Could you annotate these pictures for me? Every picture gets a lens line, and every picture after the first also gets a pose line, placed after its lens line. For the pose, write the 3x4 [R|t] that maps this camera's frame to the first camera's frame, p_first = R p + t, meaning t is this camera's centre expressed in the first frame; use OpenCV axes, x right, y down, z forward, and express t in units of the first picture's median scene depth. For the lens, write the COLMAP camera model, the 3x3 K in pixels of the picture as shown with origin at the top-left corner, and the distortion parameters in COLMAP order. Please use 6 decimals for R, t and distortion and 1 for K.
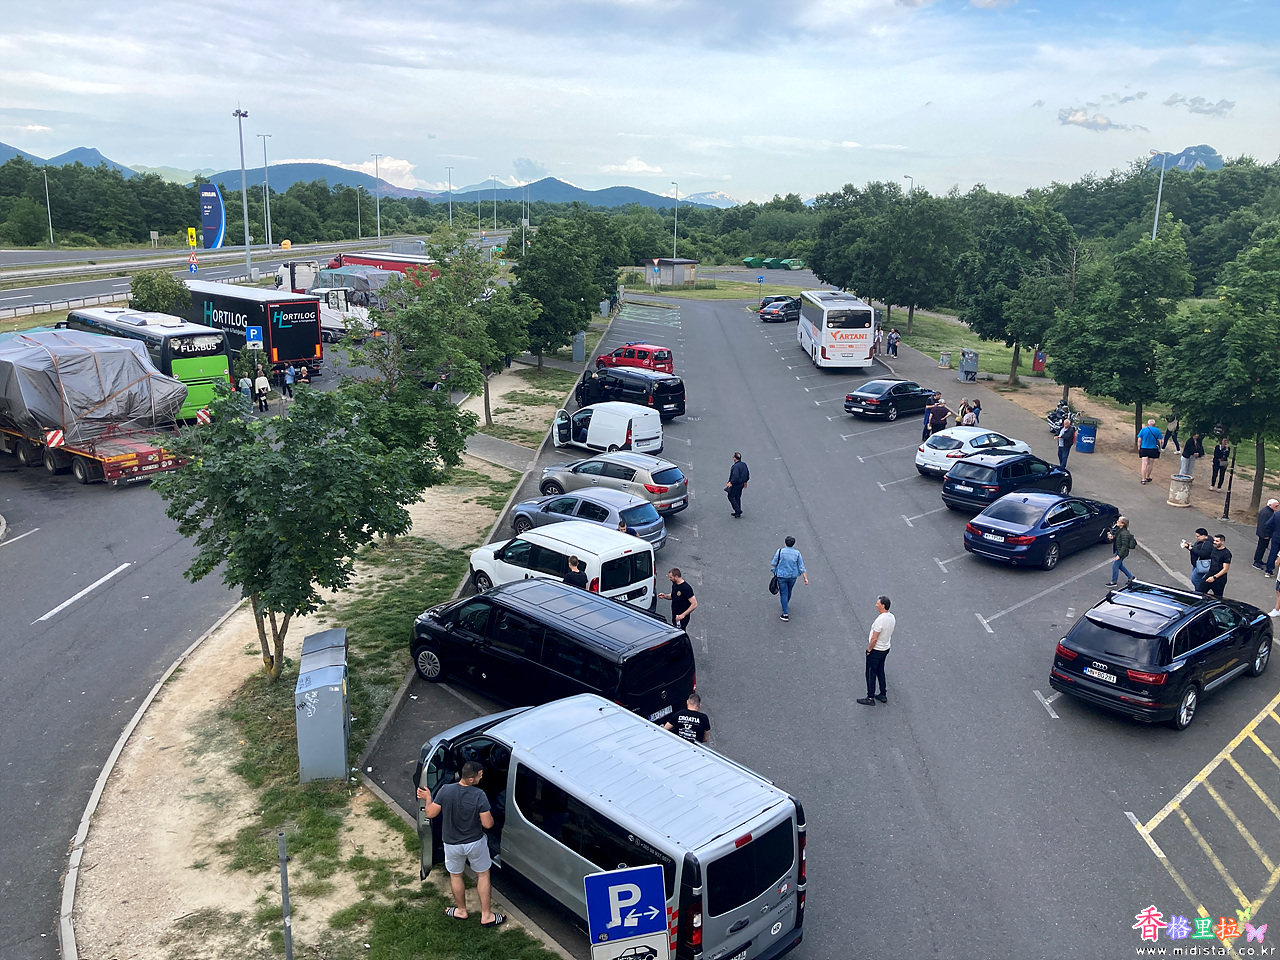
lens RADIAL K [[1039.3, 0, 639.8], [0, 1039.3, 476.8], [0, 0, 1]] dist [0.012882, -0.024347]
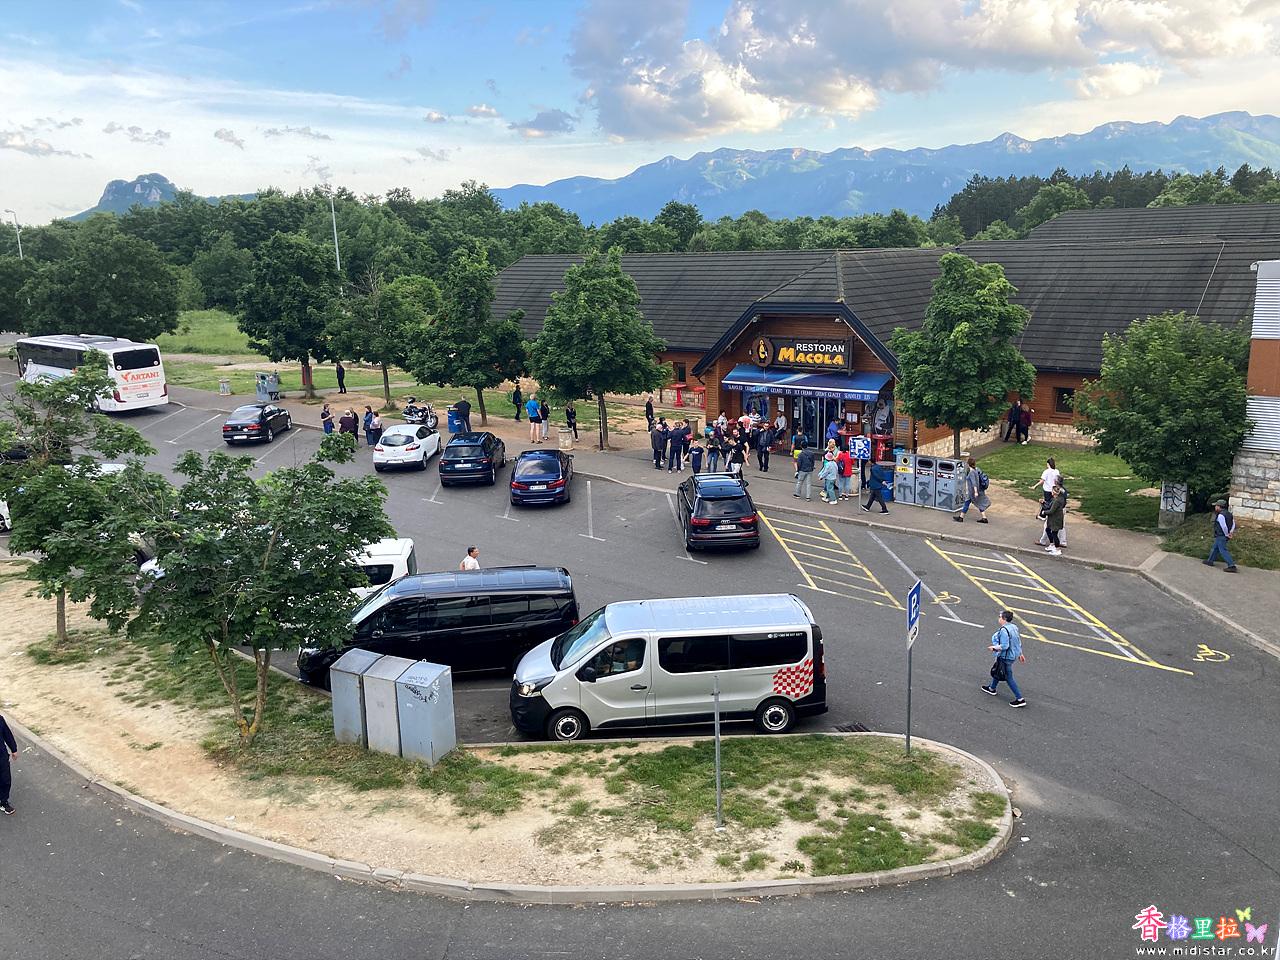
lens RADIAL K [[1039.3, 0, 643.6], [0, 1039.3, 479.8], [0, 0, 1]] dist [0.012882, -0.024347]
pose [[0.613459, -0.208765, 0.761633, -0.141534], [0.224534, 0.970732, 0.085227, -0.008326], [-0.757134, 0.118729, 0.642379, 0.006762]]
